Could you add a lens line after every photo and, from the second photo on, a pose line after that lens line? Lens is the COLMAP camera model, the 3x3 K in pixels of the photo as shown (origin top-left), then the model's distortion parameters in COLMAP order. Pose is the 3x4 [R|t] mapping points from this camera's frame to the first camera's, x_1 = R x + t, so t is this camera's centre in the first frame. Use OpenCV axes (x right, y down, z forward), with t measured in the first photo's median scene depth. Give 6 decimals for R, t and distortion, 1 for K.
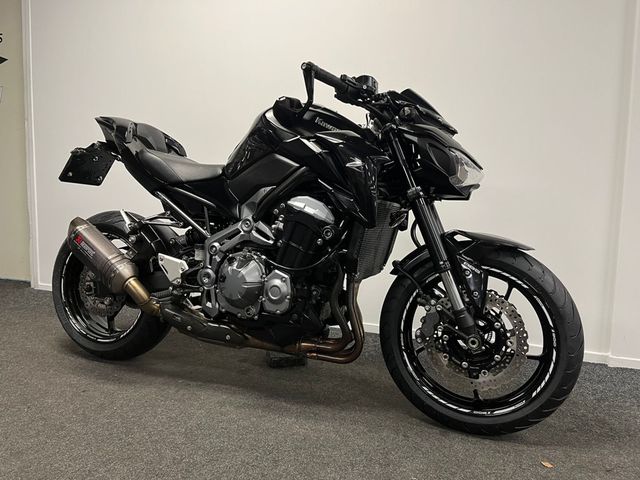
lens RADIAL K [[484.5, 0, 315.2], [0, 484.5, 234.3], [0, 0, 1]] dist [0.050927, -0.041474]
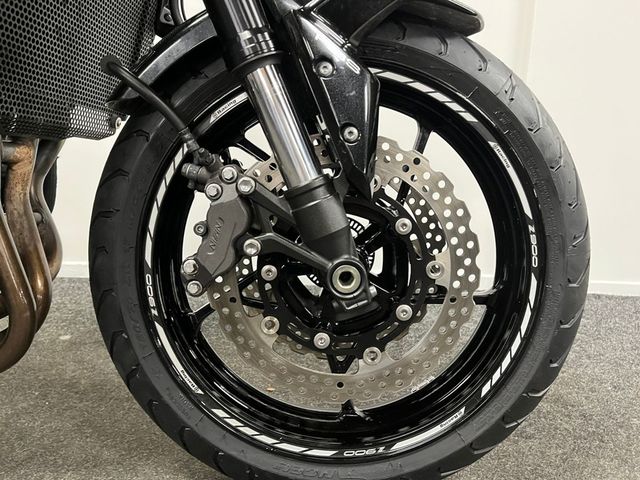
lens RADIAL K [[484.5, 0, 320.5], [0, 484.5, 236.0], [0, 0, 1]] dist [0.050927, -0.041474]
pose [[0.938635, -0.063825, 0.338956, 0.184859], [0.025538, 0.992893, 0.116240, 0.145722], [-0.343966, -0.100451, 0.933594, 0.659462]]
